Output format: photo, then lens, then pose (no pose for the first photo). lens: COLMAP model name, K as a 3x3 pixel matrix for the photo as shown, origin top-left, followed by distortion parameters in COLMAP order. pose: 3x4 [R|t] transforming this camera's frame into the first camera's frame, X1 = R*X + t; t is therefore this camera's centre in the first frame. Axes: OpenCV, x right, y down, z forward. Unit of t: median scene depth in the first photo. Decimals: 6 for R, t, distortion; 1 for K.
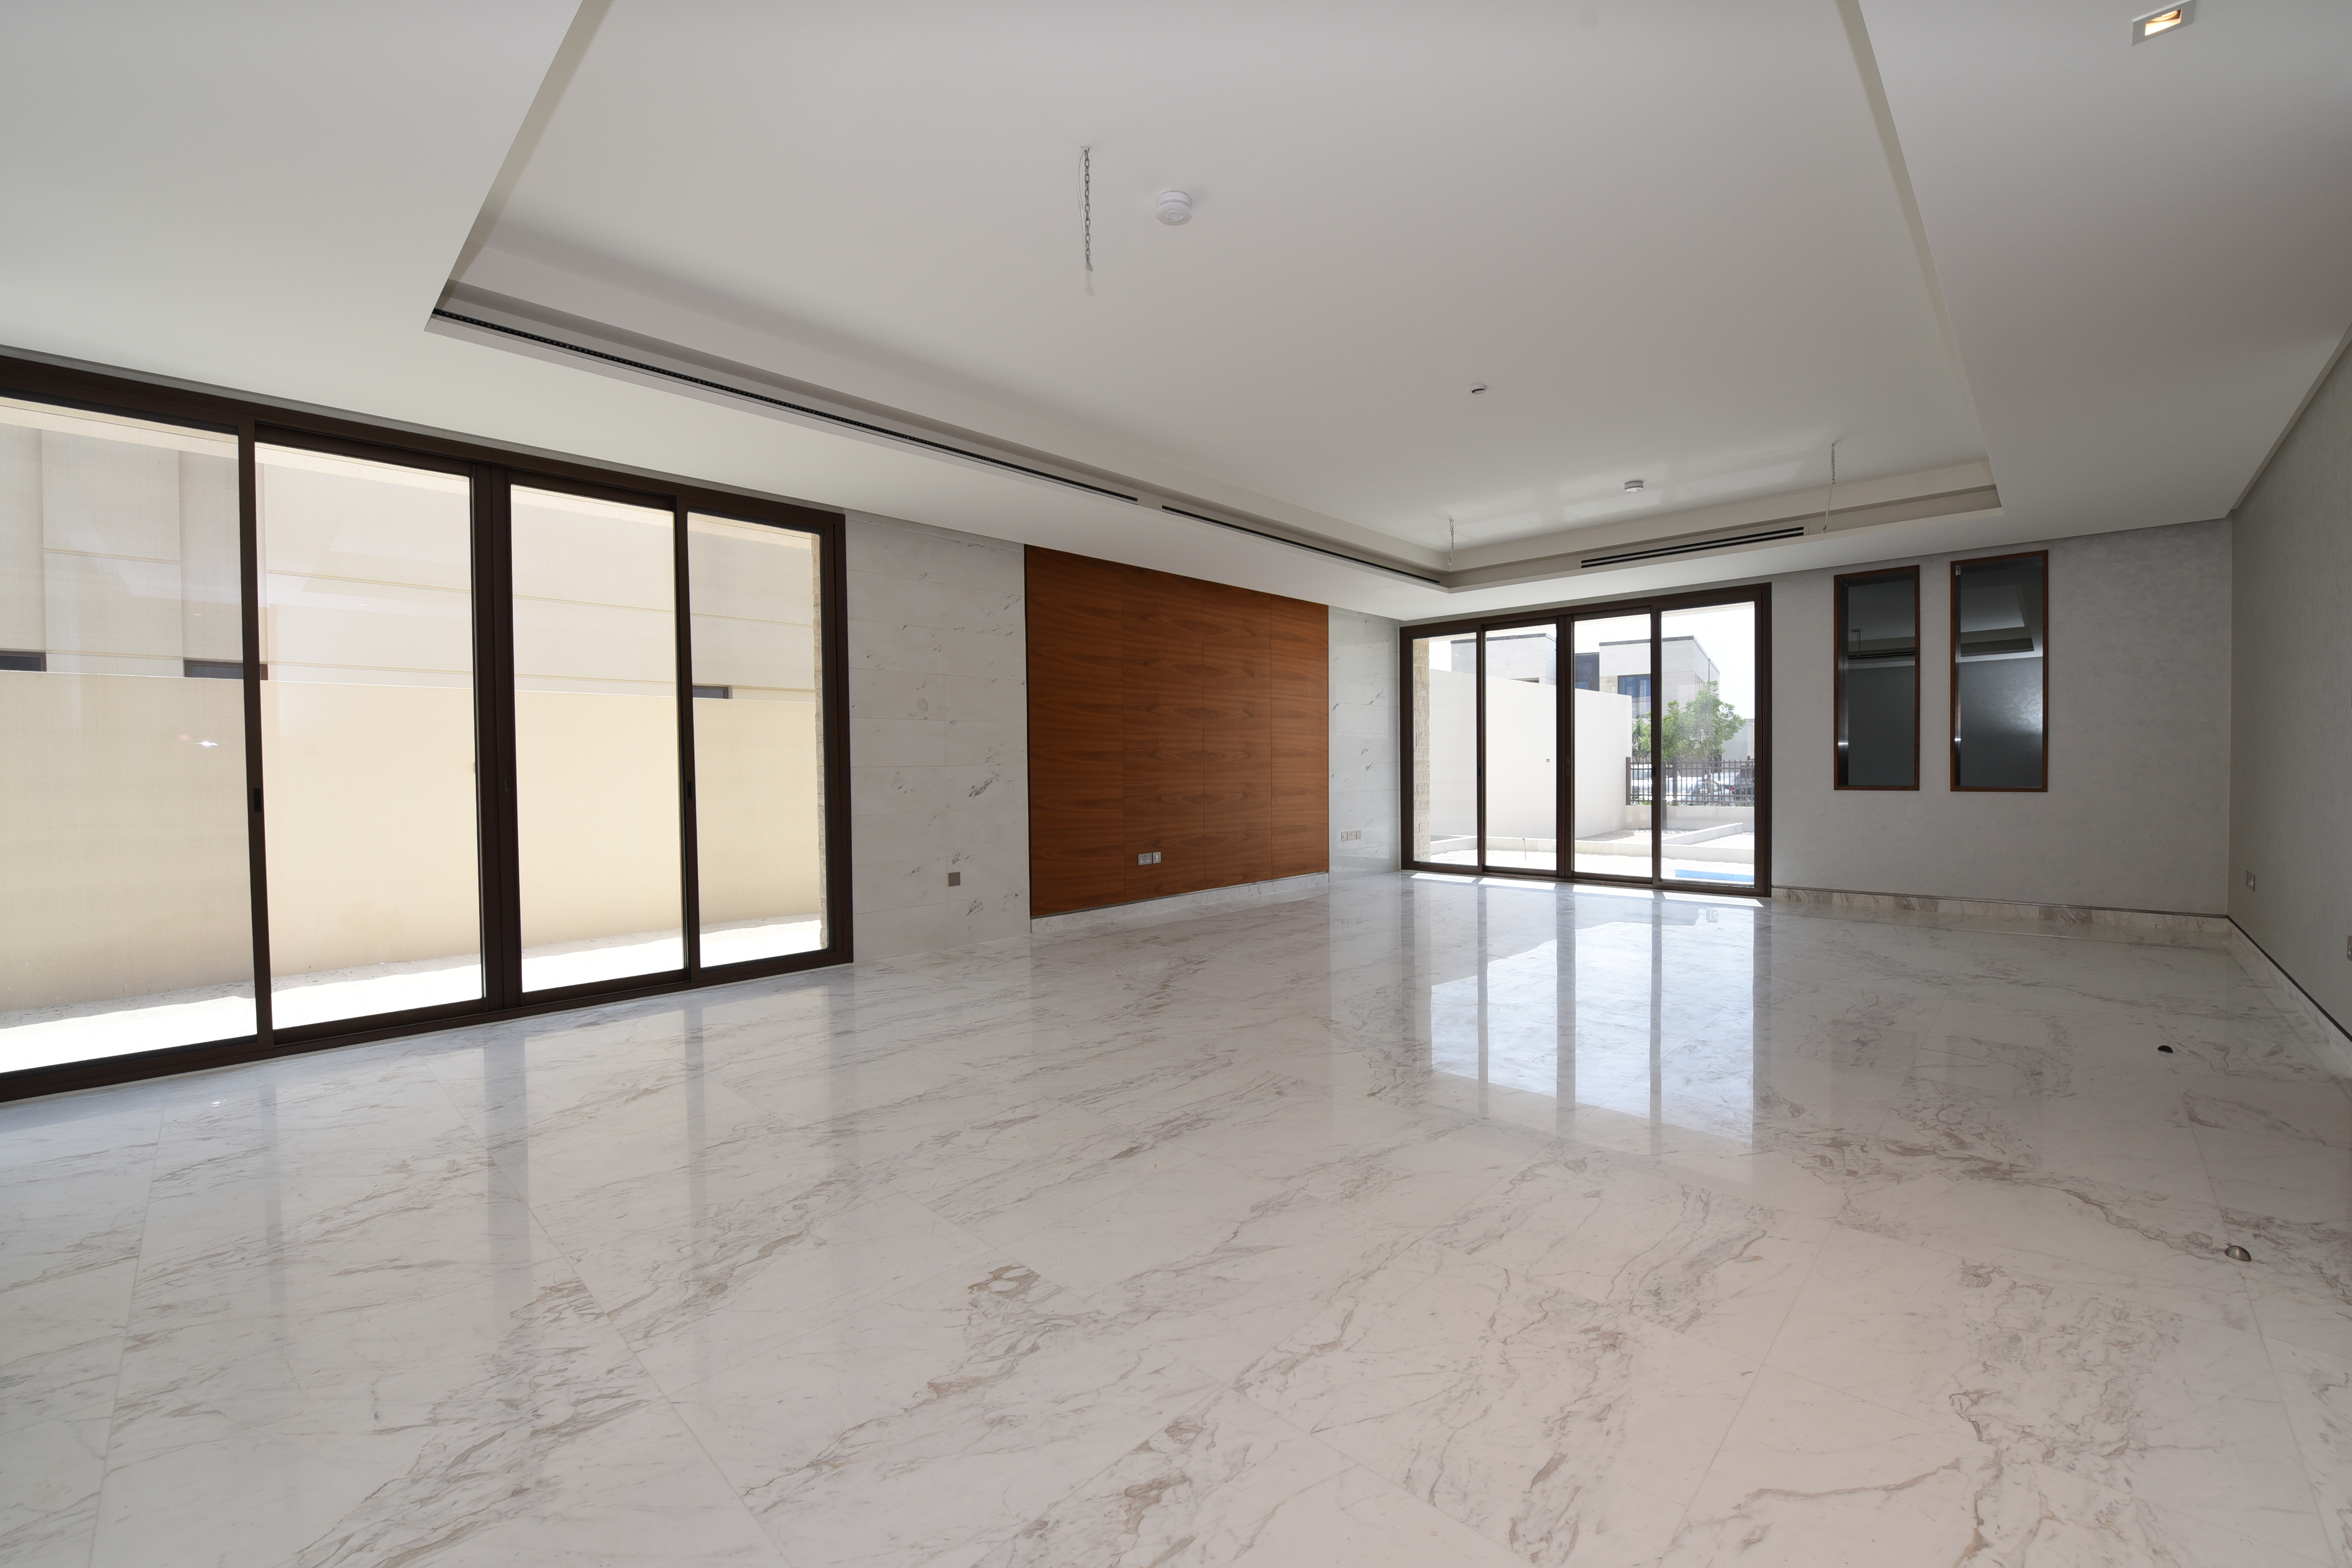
lens RADIAL K [[937.5, 0, 1188.8], [0, 937.5, 784.1], [0, 0, 1]] dist [-0.015689, -0.002540]
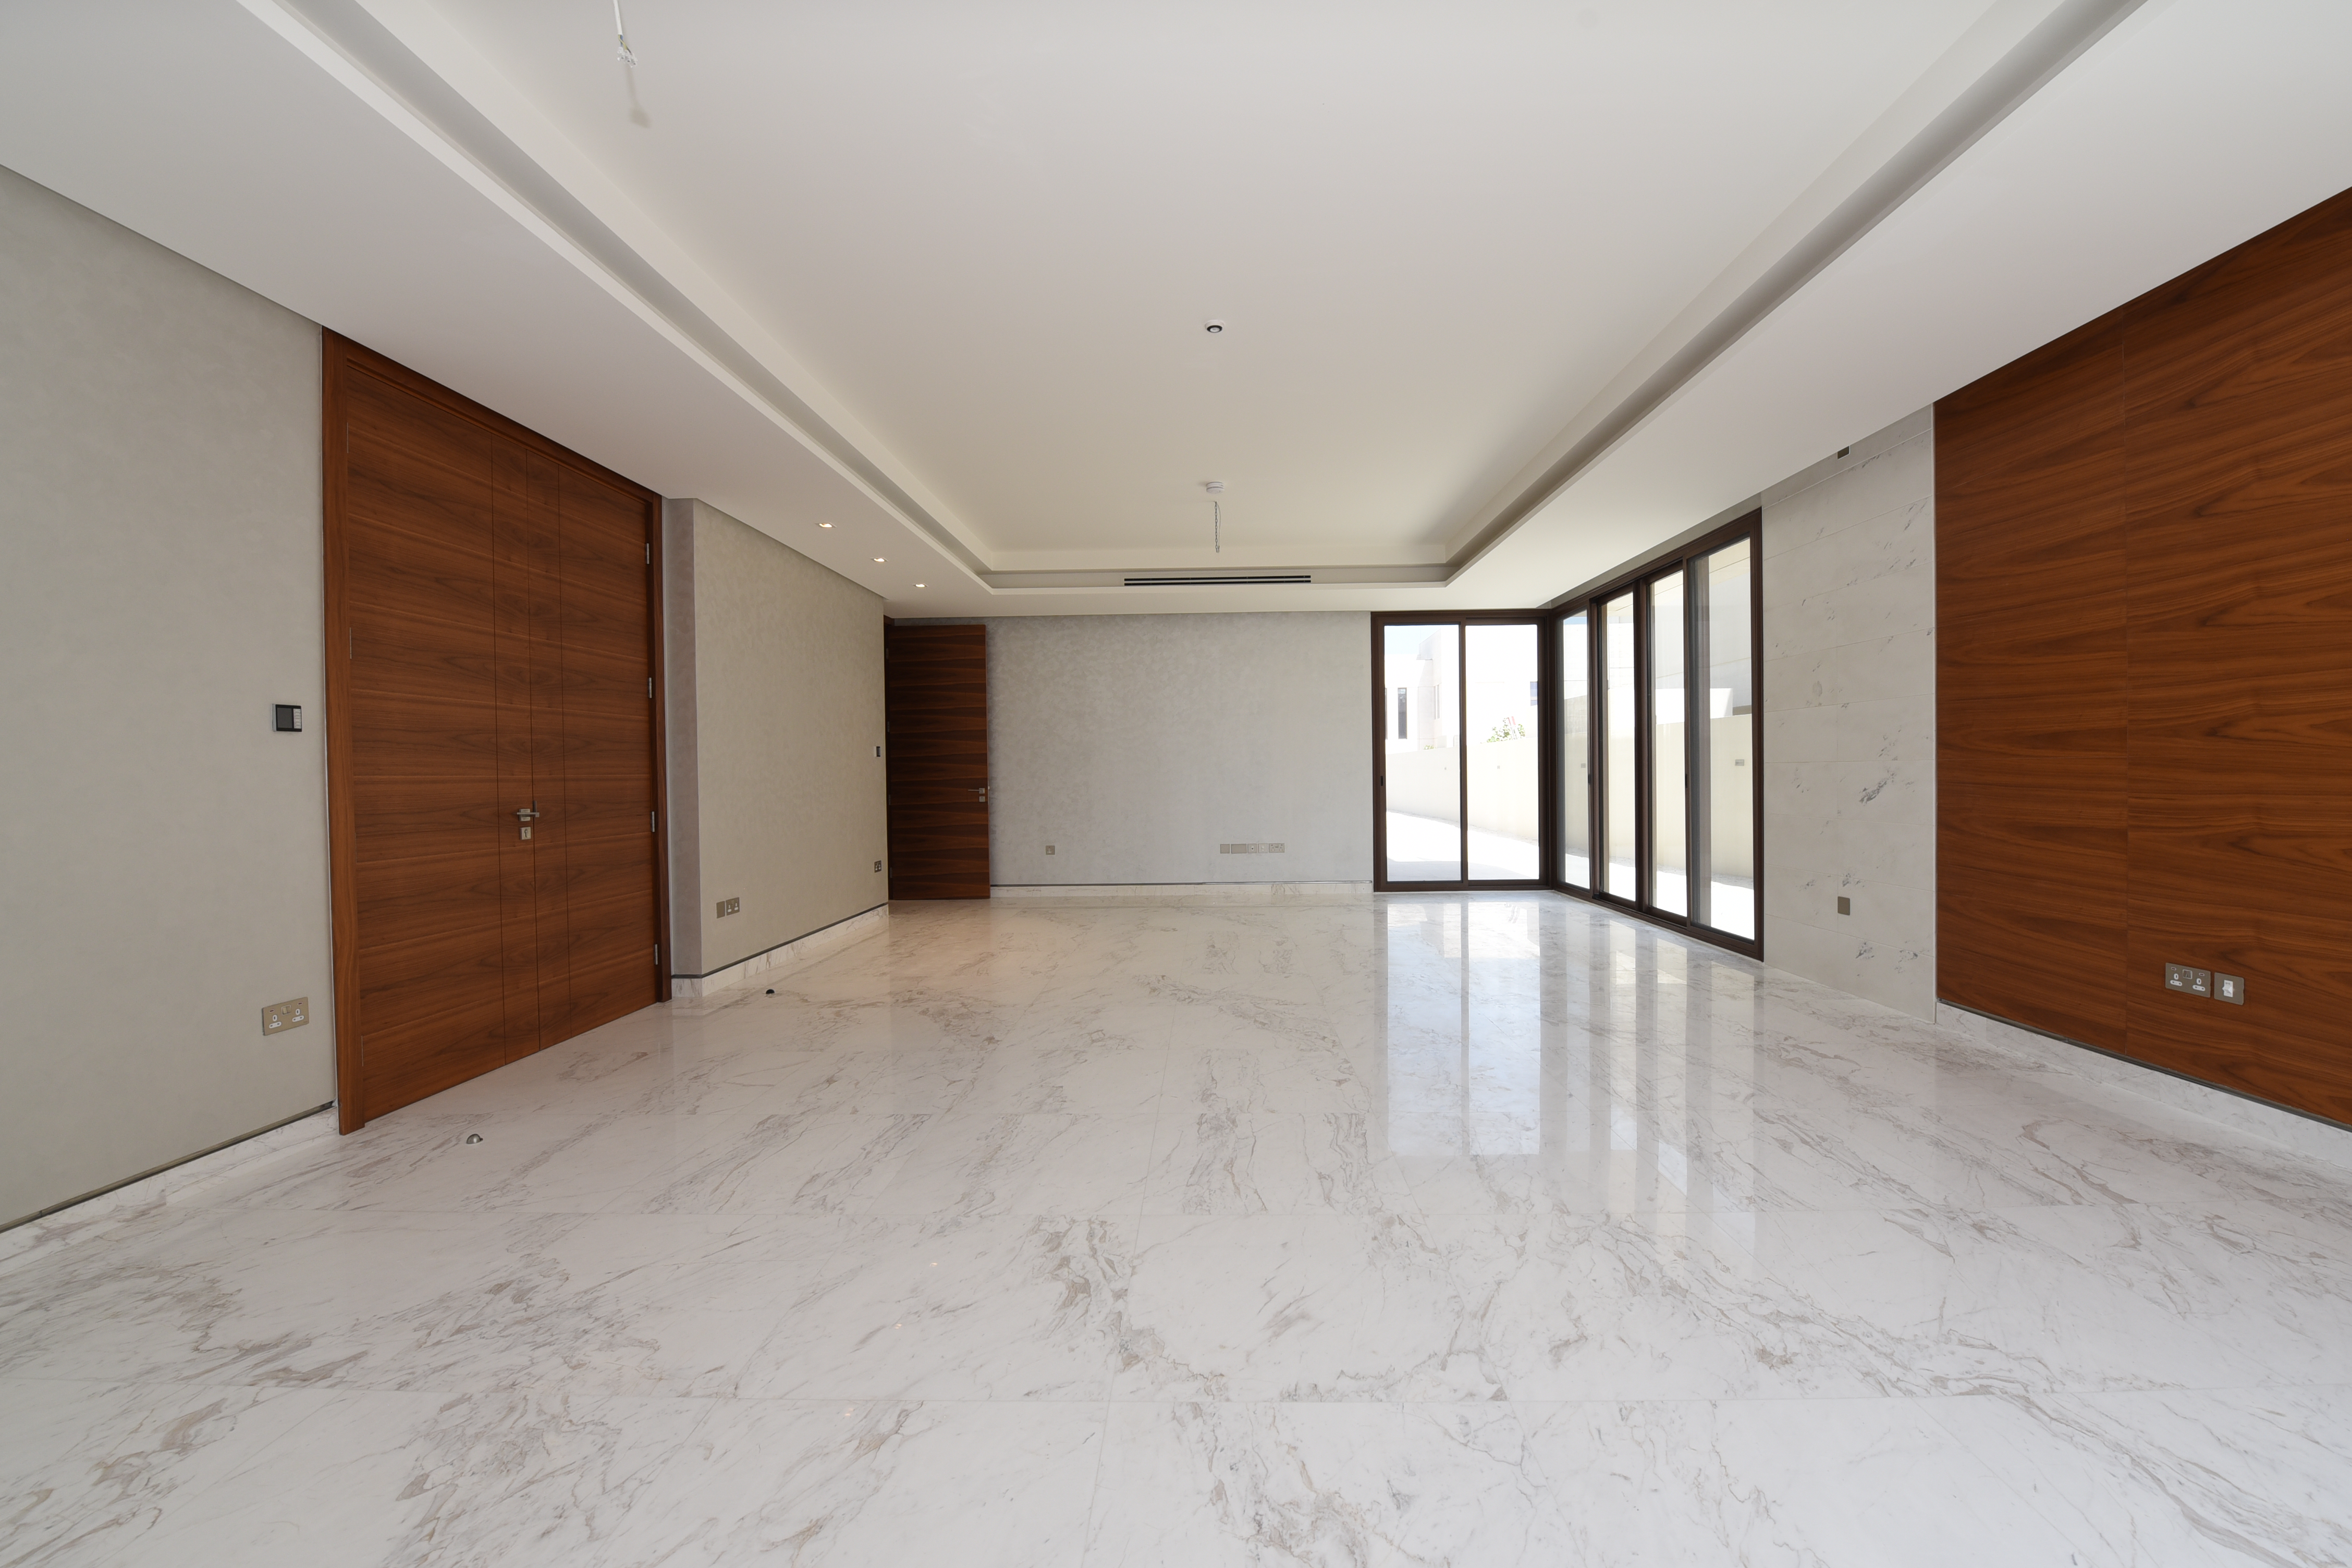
lens RADIAL K [[937.5, 0, 1188.8], [0, 937.5, 784.1], [0, 0, 1]] dist [-0.015689, -0.002540]
pose [[-0.733120, 0.030736, -0.679404, 0.627422], [0.009159, 0.999334, 0.035327, -0.030242], [0.680037, 0.019677, -0.732913, 1.112129]]
